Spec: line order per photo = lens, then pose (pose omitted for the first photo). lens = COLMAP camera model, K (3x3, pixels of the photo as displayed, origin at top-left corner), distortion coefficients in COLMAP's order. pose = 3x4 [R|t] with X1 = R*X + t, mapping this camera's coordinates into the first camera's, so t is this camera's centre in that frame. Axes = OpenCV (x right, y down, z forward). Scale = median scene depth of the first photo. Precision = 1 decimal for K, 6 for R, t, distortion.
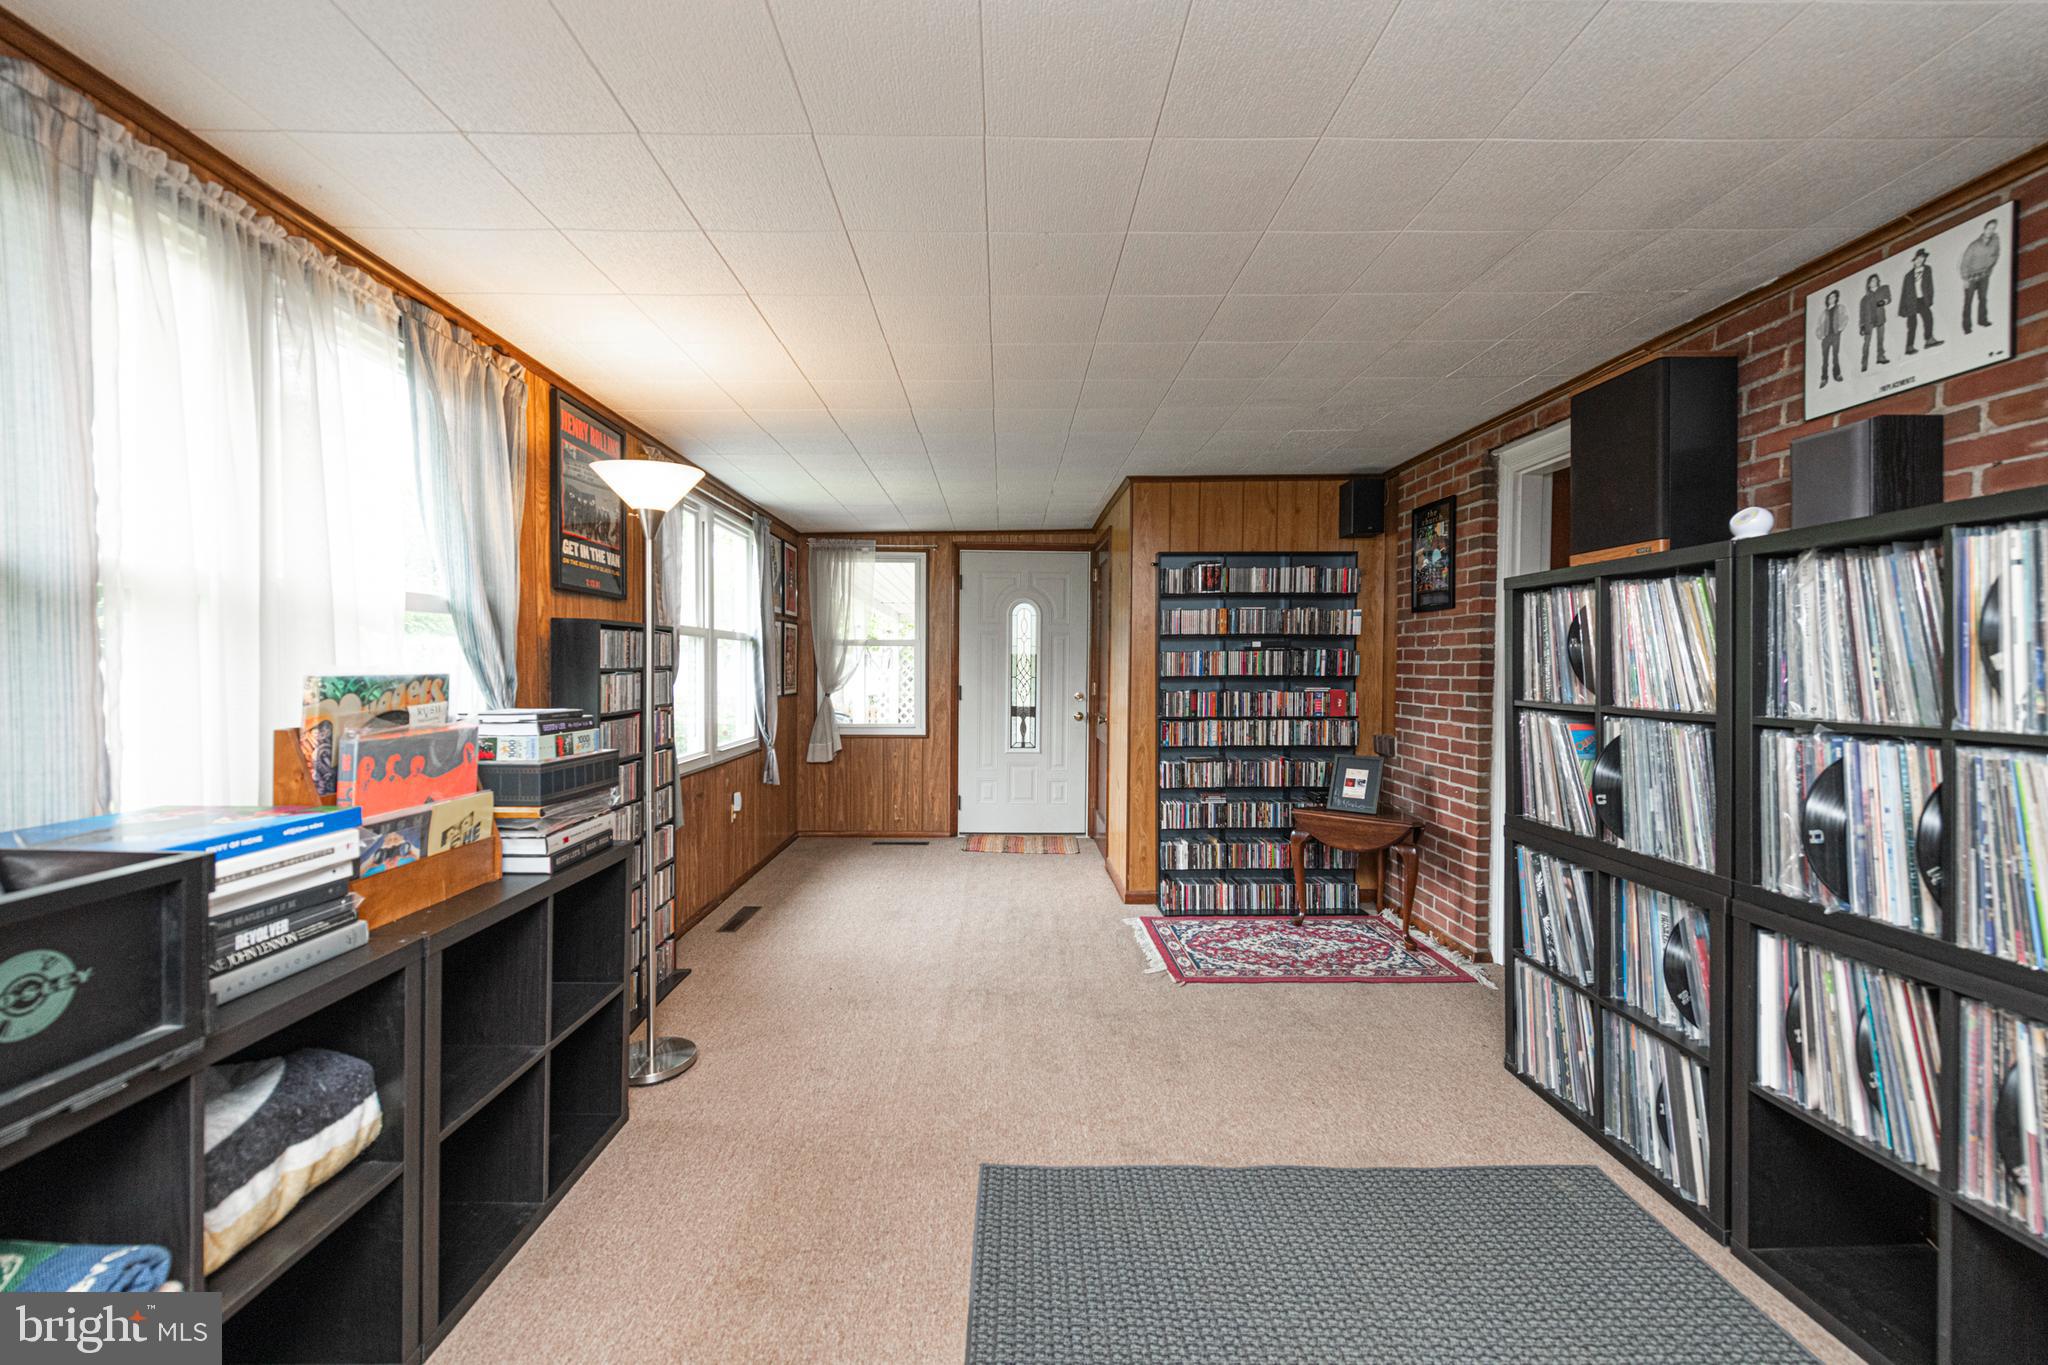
lens RADIAL K [[830.4, 0, 1023.4], [0, 830.4, 662.9], [0, 0, 1]] dist [0.001226, -0.000139]
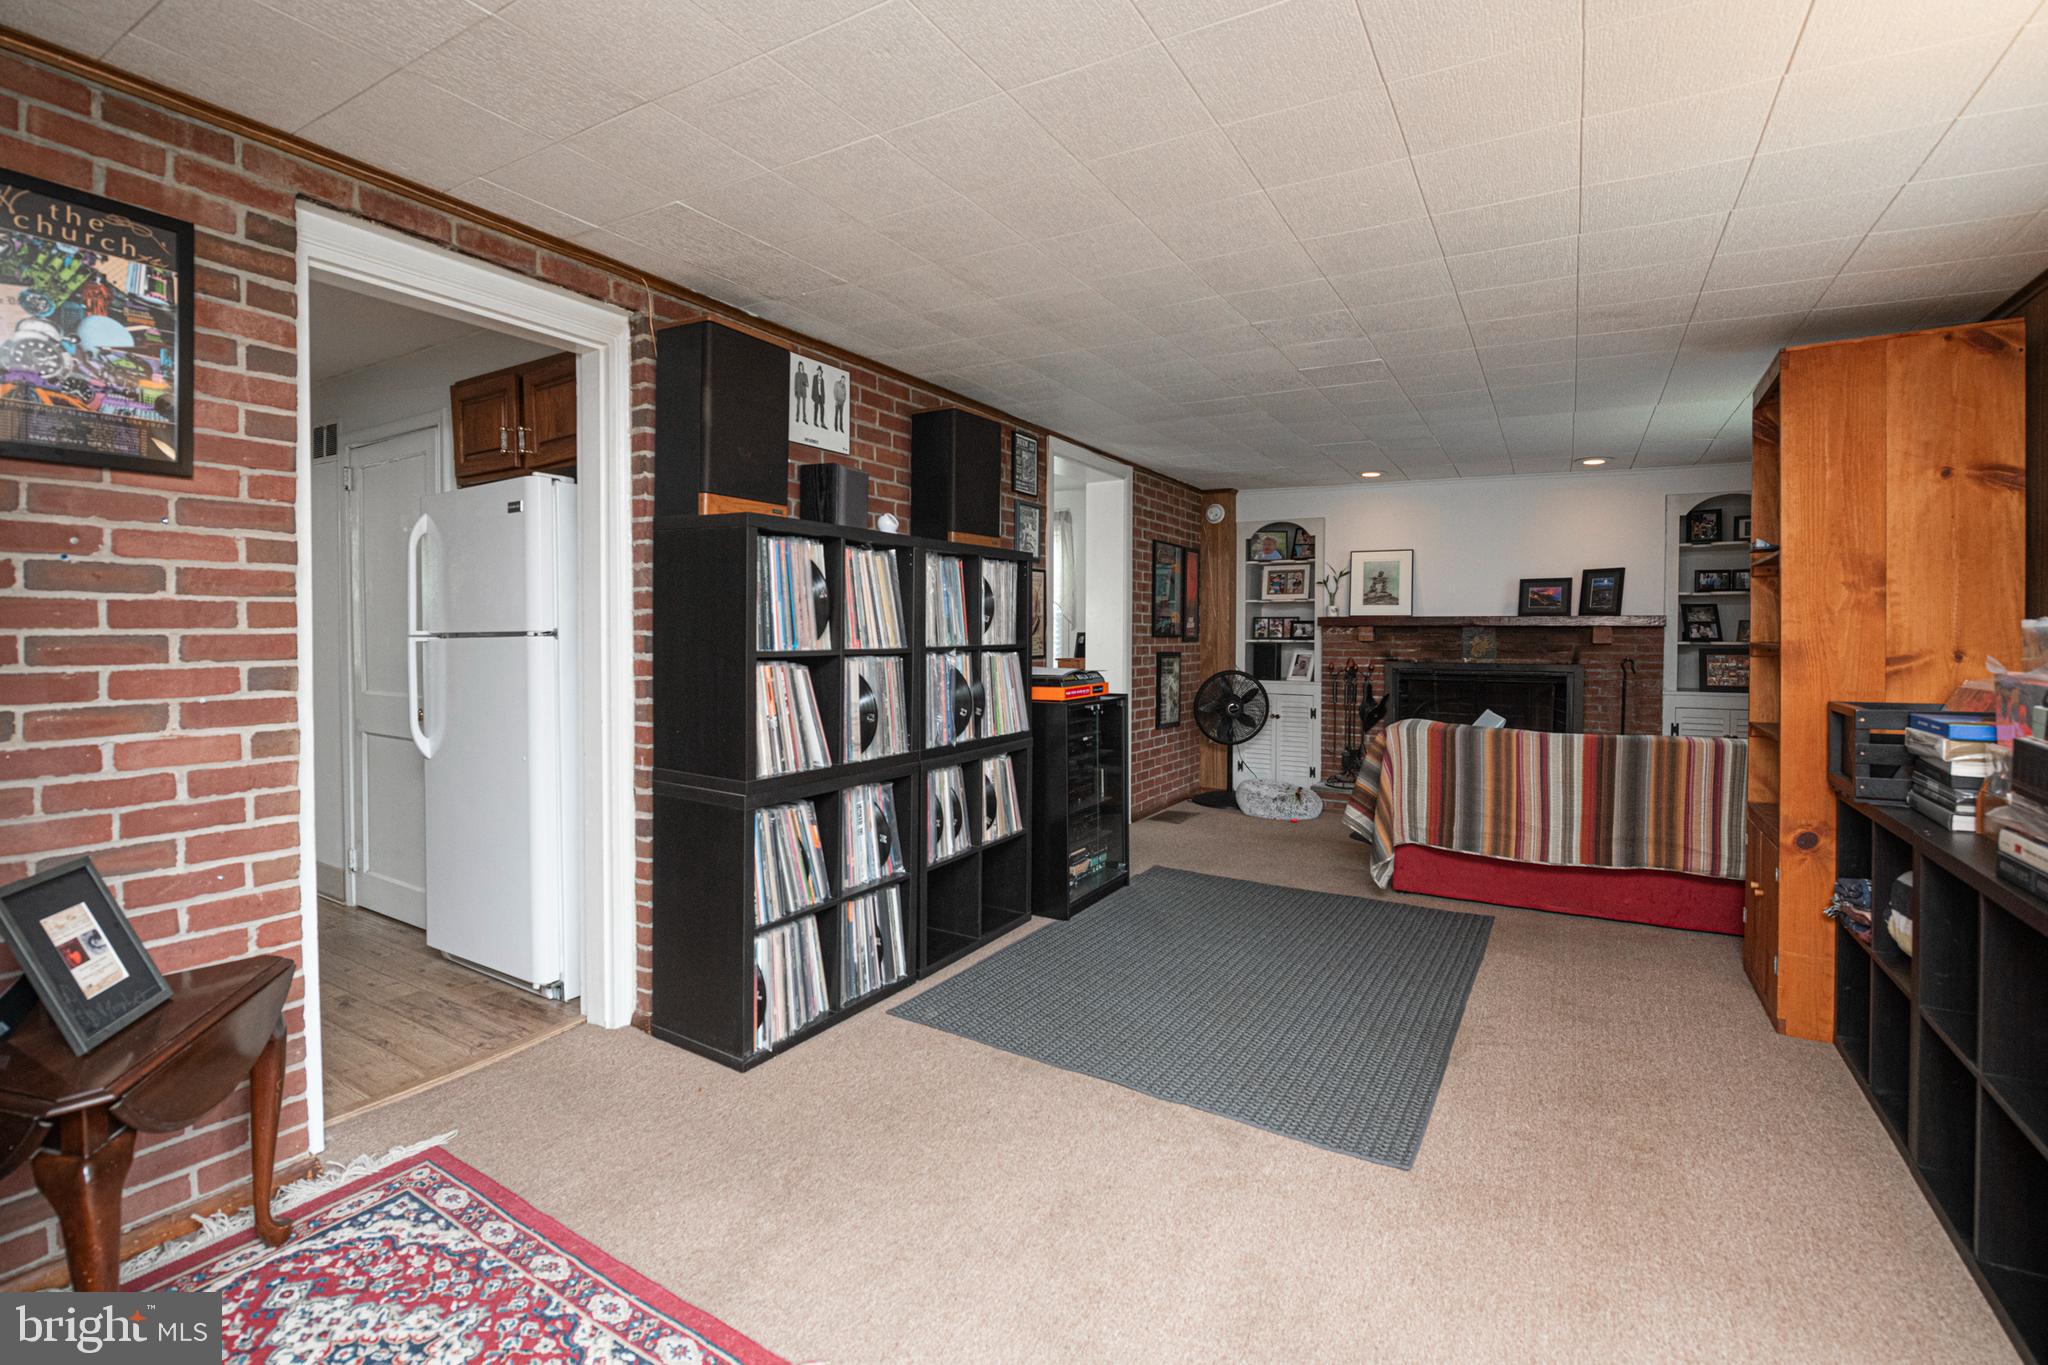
lens RADIAL K [[888.4, 0, 1026.7], [0, 888.4, 644.3], [0, 0, 1]] dist [-0.022115, 0.000084]
pose [[-0.843284, -0.014740, 0.537266, -0.128118], [-0.006849, 0.999837, 0.016681, 0.014944], [-0.537424, 0.010387, -0.843248, 1.273762]]
